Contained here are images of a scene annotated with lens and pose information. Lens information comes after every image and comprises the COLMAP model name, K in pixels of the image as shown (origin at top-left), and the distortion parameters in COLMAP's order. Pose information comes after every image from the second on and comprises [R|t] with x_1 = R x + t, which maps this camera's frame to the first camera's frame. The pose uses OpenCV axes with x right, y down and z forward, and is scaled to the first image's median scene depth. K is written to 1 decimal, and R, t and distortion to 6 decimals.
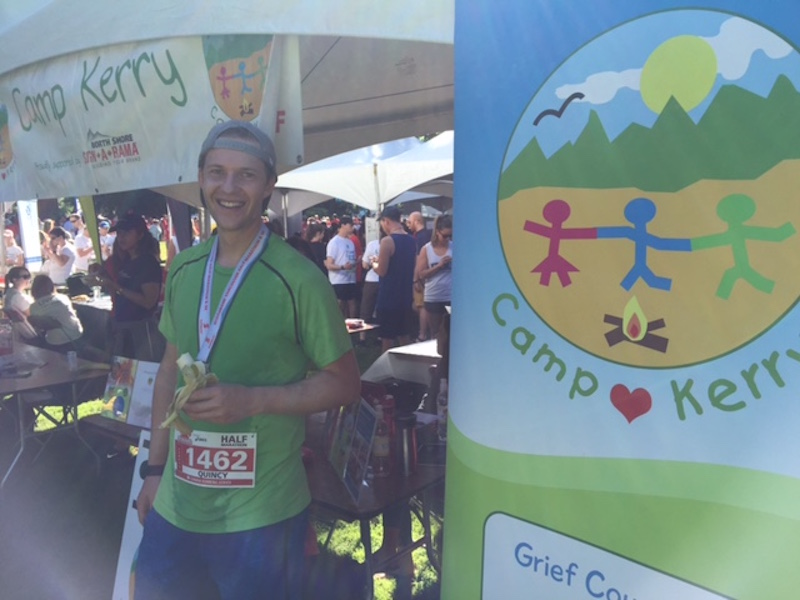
lens RADIAL K [[629.9, 0, 386.4], [0, 629.9, 299.2], [0, 0, 1]] dist [-0.006860, 0.000760]
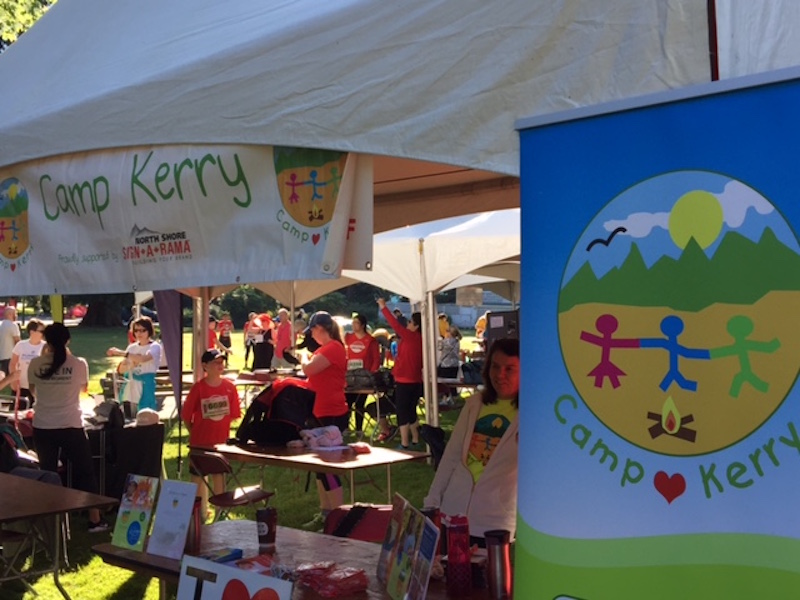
lens RADIAL K [[897.7, 0, 400.0], [0, 897.7, 300.0], [0, 0, 1]] dist [0.087114, -0.006987]
pose [[0.999325, 0.007796, -0.035888, -0.054987], [-0.012656, 0.990454, -0.137261, 0.051373], [0.034475, 0.137623, 0.989885, -0.678316]]
